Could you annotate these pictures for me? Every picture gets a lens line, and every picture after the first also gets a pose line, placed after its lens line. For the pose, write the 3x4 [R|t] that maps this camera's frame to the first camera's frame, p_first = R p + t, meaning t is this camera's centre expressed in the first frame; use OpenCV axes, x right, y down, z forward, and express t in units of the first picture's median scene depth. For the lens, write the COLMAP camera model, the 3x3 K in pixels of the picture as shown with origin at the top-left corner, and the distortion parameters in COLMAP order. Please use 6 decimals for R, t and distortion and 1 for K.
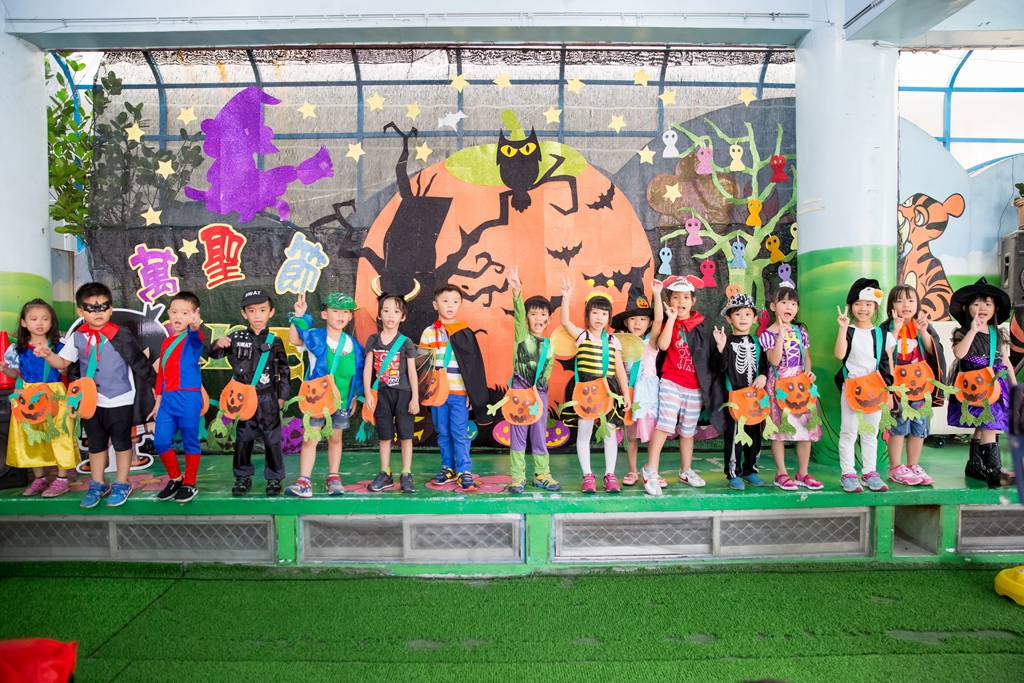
lens RADIAL K [[694.1, 0, 512.0], [0, 694.1, 341.5], [0, 0, 1]] dist [-0.104980, 0.083511]
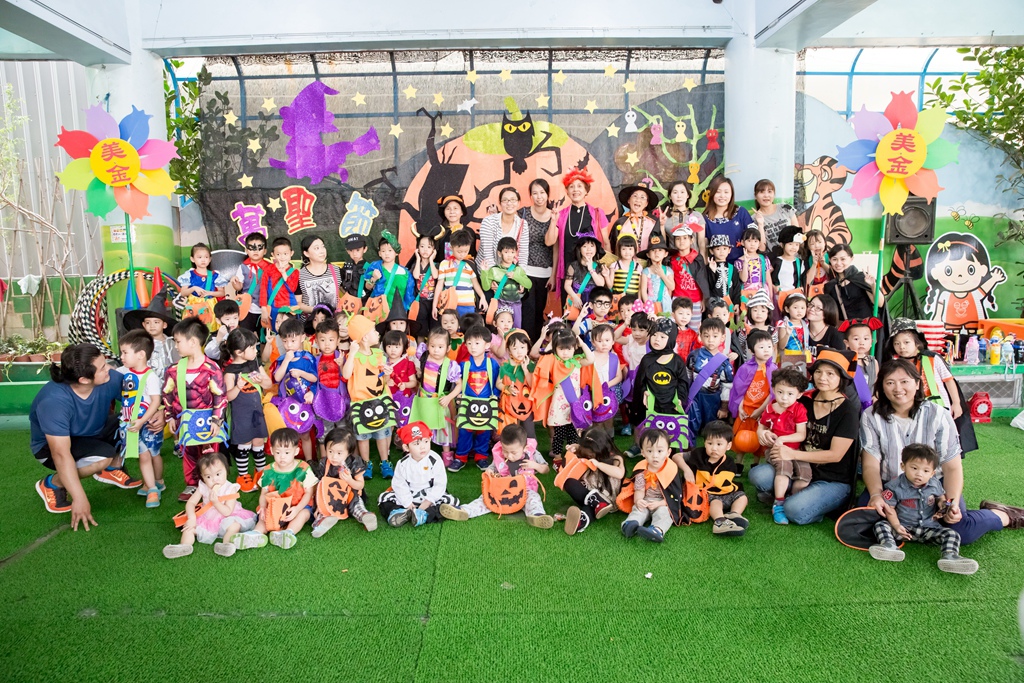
lens RADIAL K [[694.1, 0, 512.0], [0, 694.1, 341.5], [0, 0, 1]] dist [-0.104980, 0.083511]
pose [[0.999952, -0.009723, -0.001087, -0.003717], [0.009781, 0.996218, 0.086334, 0.021175], [0.000243, -0.086341, 0.996266, -0.370095]]
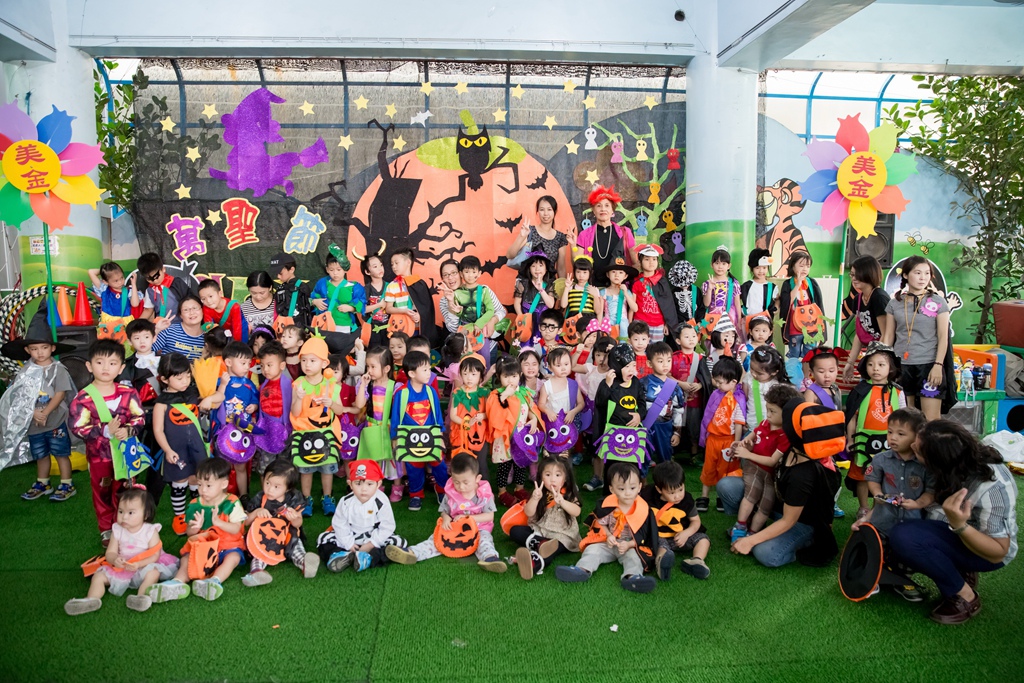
lens RADIAL K [[694.1, 0, 512.0], [0, 694.1, 341.5], [0, 0, 1]] dist [-0.104980, 0.083511]
pose [[0.997870, -0.001799, 0.065216, -0.003119], [-0.002074, 0.998240, 0.059274, 0.017580], [-0.065208, -0.059283, 0.996109, -0.309276]]
